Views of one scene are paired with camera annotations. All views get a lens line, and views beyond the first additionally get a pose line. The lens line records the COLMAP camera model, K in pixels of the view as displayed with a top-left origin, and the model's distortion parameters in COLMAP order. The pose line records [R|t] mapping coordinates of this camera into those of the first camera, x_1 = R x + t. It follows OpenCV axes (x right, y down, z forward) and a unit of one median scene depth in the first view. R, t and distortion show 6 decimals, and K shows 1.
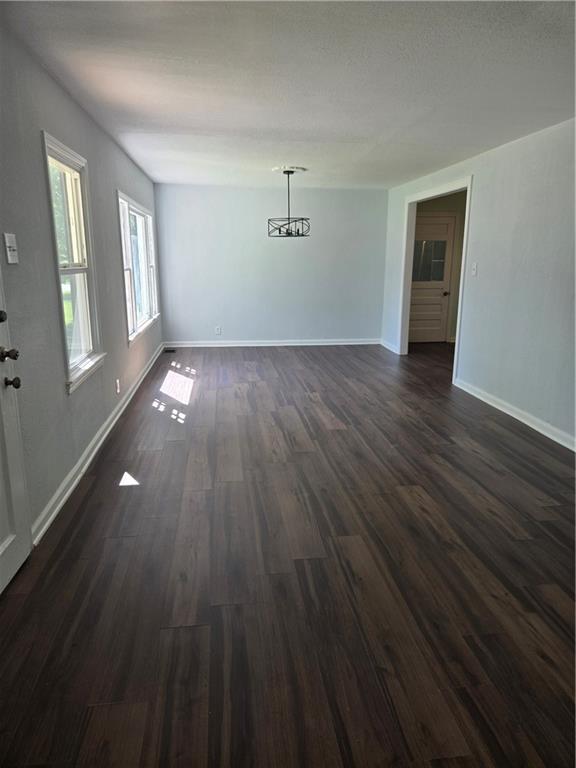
lens RADIAL K [[517.4, 0, 278.5], [0, 517.4, 370.6], [0, 0, 1]] dist [0.108278, -0.119383]
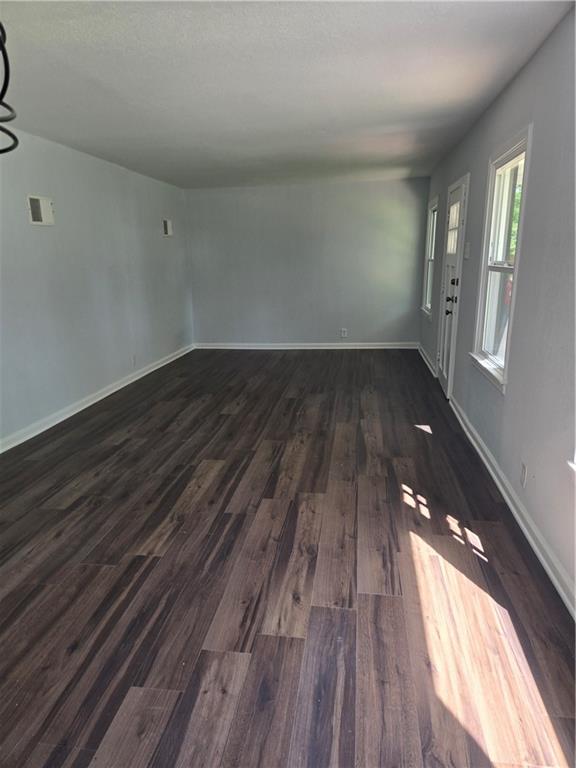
lens RADIAL K [[512.8, 0, 276.2], [0, 512.8, 381.0], [0, 0, 1]] dist [0.083043, -0.077450]
pose [[-0.962927, -0.052180, 0.264666, -0.190618], [0.068787, 0.901187, 0.427938, -0.341054], [-0.260844, 0.430278, -0.864188, 1.554632]]
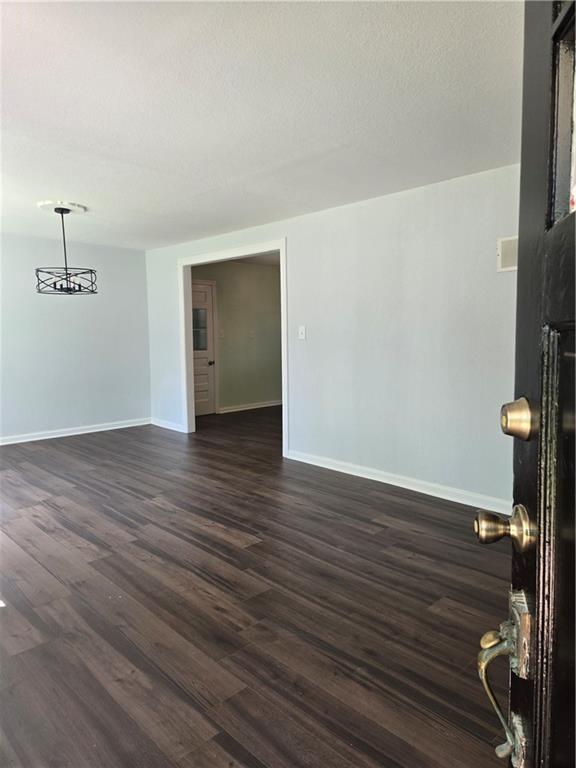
lens RADIAL K [[517.4, 0, 278.5], [0, 517.4, 370.6], [0, 0, 1]] dist [0.108278, -0.119383]
pose [[0.804052, -0.053392, 0.592157, -0.259377], [0.137934, 0.985538, -0.098430, -0.045482], [-0.578338, 0.160822, 0.799788, 0.336225]]
